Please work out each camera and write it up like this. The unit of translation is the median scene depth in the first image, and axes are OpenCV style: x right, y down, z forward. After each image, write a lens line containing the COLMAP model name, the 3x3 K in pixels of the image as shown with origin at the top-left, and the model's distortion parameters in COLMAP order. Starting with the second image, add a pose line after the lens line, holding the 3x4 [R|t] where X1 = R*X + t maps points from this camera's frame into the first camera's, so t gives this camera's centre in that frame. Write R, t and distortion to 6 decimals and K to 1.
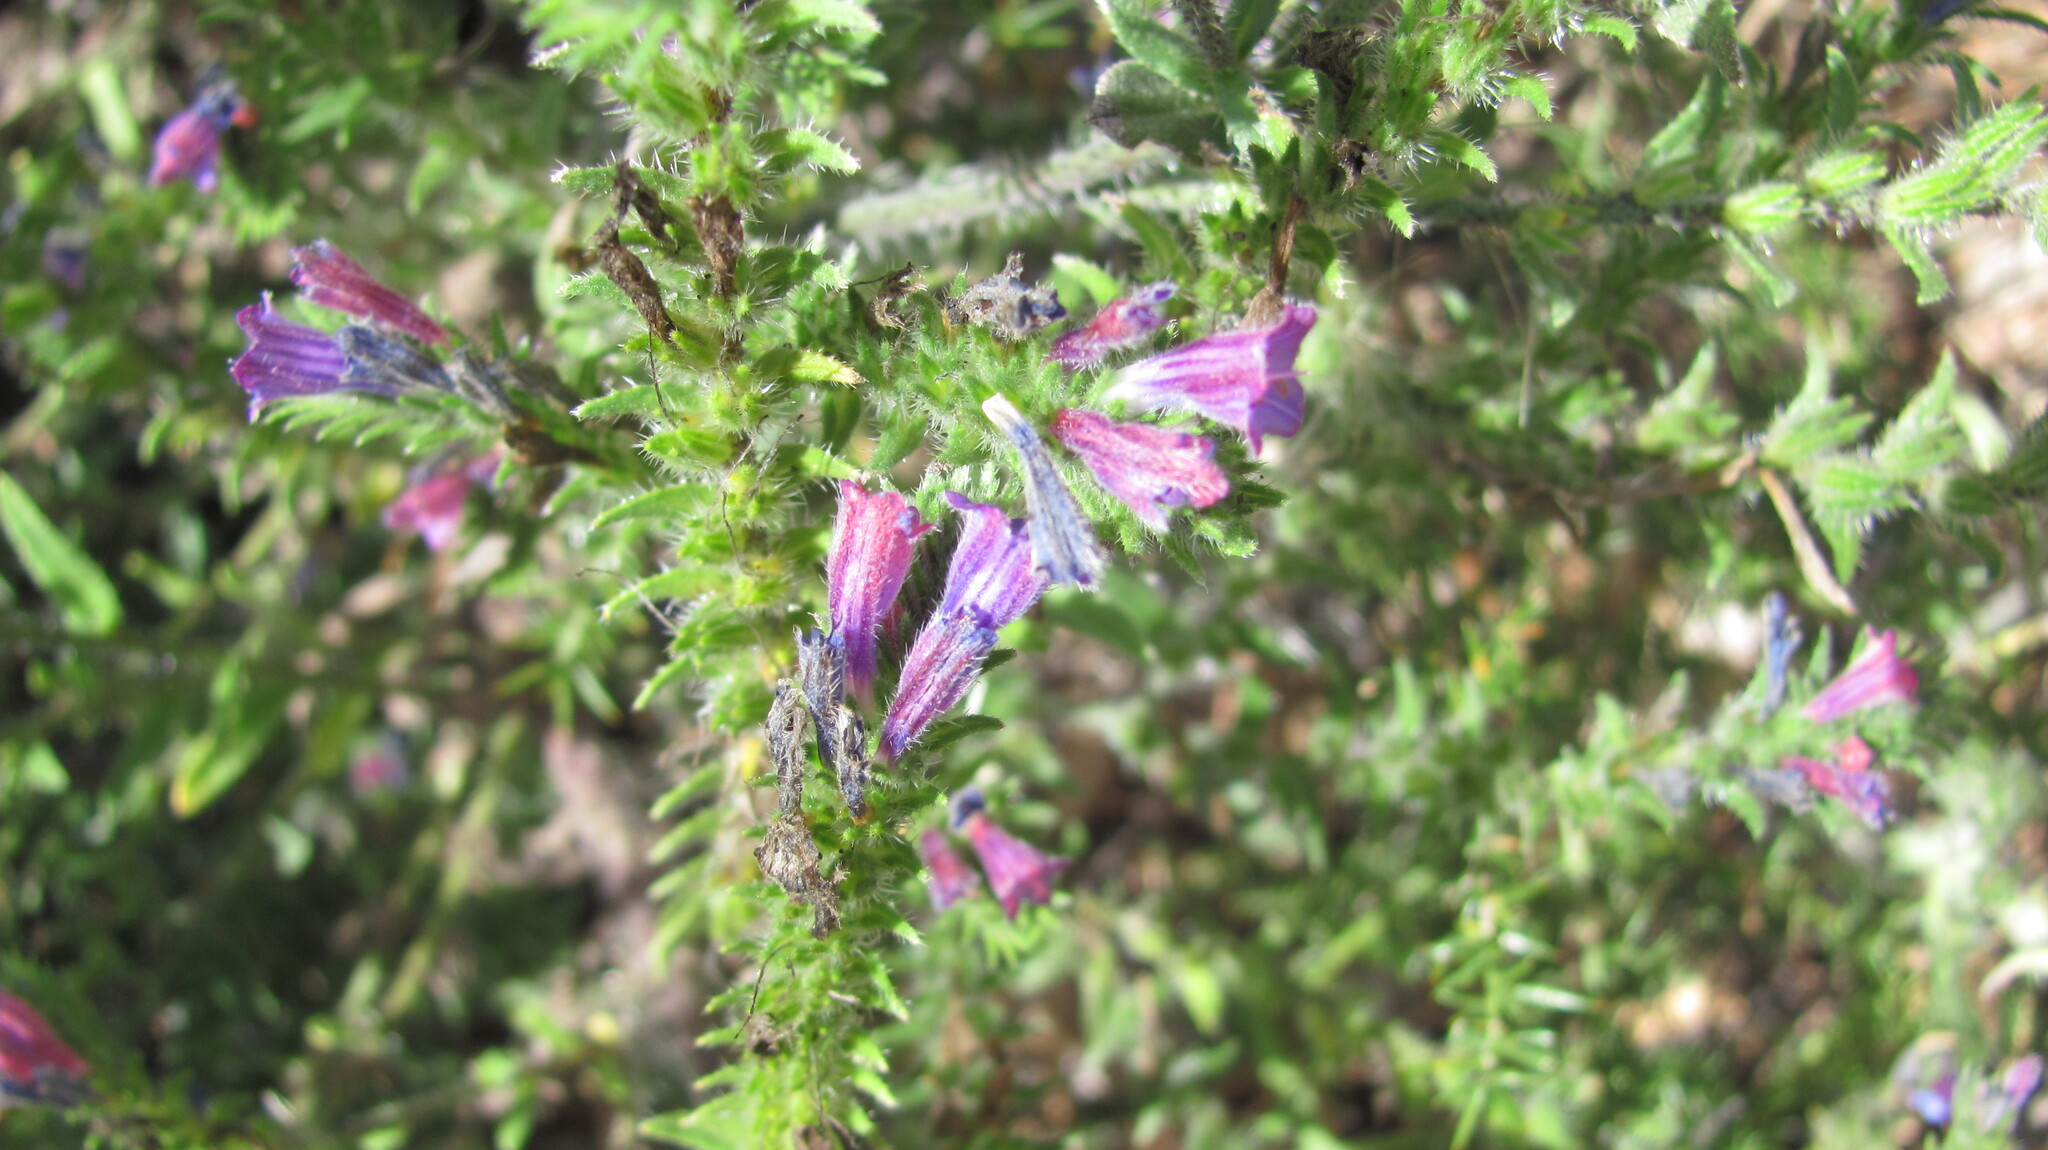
lens RADIAL K [[2010.0, 0, 1024.0], [0, 2010.0, 575.0], [0, 0, 1]] dist [-0.200044, 0.161113]
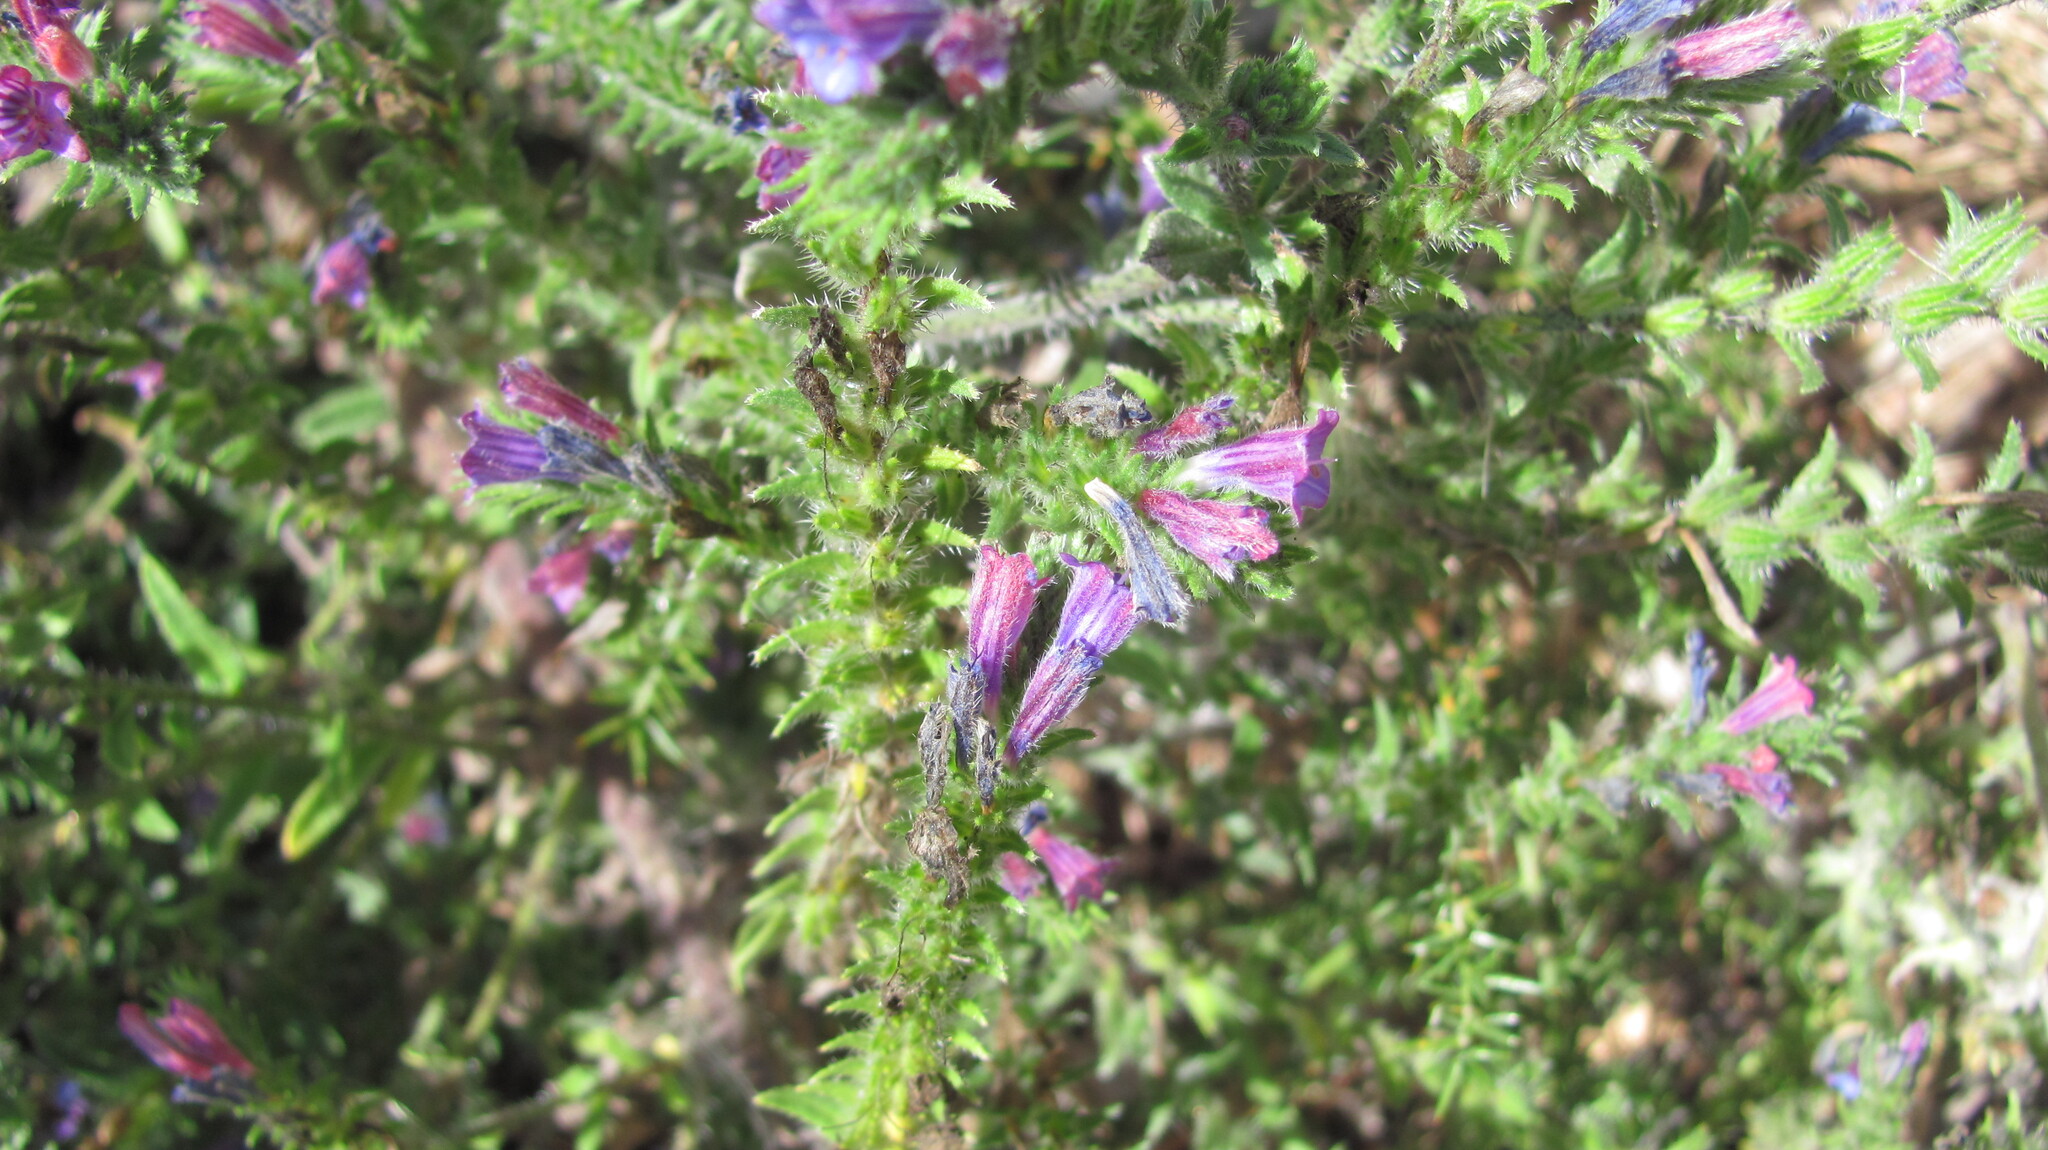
lens RADIAL K [[2010.0, 0, 1024.0], [0, 2010.0, 575.0], [0, 0, 1]] dist [-0.200044, 0.161113]
pose [[0.999470, -0.013613, 0.029558, -0.069924], [0.014728, 0.999175, -0.037849, 0.015431], [-0.029018, 0.038264, 0.998846, -0.215760]]
